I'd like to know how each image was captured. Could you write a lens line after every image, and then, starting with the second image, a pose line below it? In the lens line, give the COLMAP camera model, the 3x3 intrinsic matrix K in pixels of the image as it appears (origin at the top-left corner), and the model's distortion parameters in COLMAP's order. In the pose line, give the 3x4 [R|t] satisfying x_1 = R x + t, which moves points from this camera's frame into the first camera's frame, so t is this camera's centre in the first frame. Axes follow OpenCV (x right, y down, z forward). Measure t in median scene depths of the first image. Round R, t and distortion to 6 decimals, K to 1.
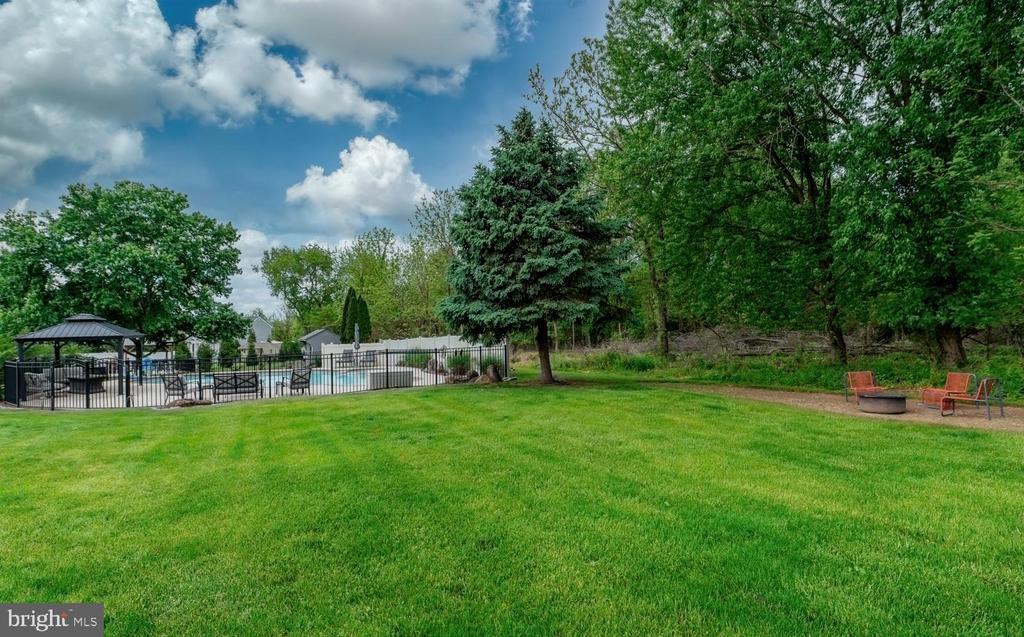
lens RADIAL K [[527.0, 0, 523.8], [0, 527.0, 329.1], [0, 0, 1]] dist [0.023661, -0.000180]
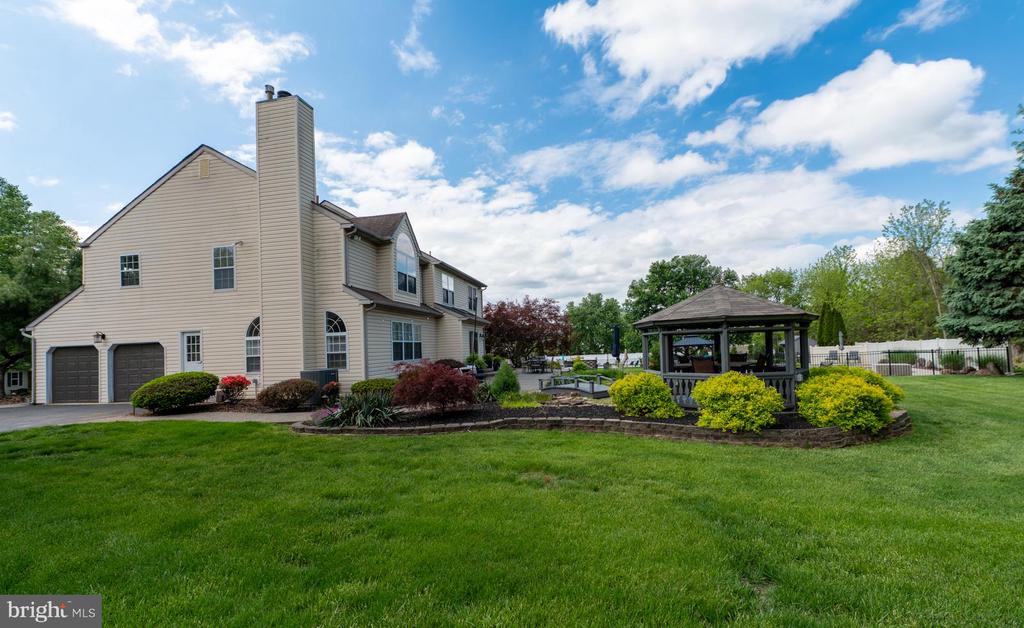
lens RADIAL K [[436.1, 0, 537.5], [0, 436.1, 330.8], [0, 0, 1]] dist [0.017006, -0.000367]
pose [[0.663555, -0.039093, -0.747106, 0.018641], [0.034045, 0.999177, -0.022045, -0.026980], [0.747353, -0.010807, 0.664339, -0.675111]]
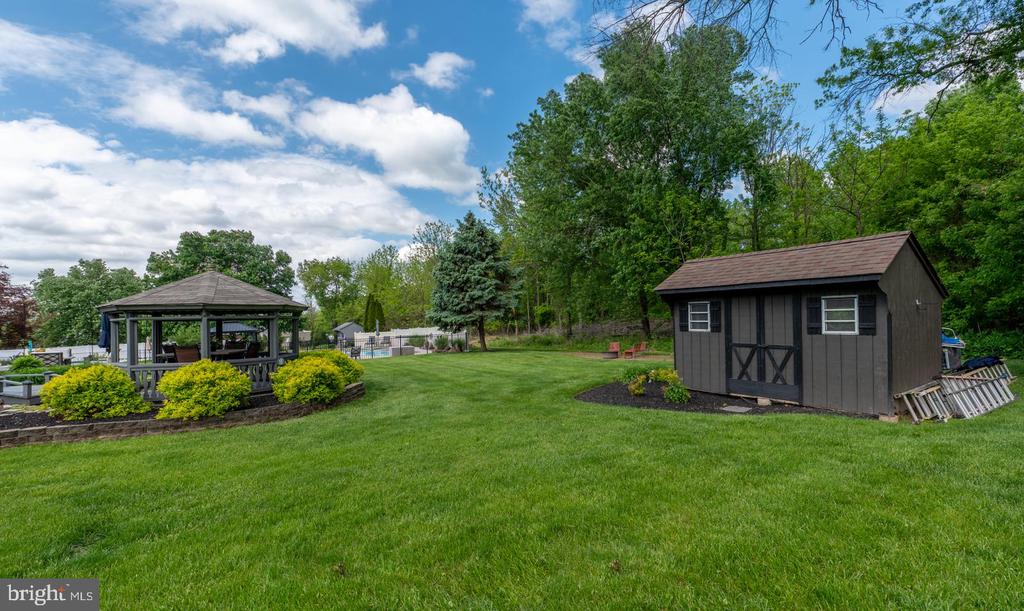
lens RADIAL K [[445.5, 0, 526.0], [0, 445.5, 330.2], [0, 0, 1]] dist [-0.004514, -0.001166]
pose [[0.998987, -0.015136, 0.042382, 0.140138], [0.013808, 0.999410, 0.031459, -0.028548], [-0.042833, -0.030842, 0.998606, -0.701733]]
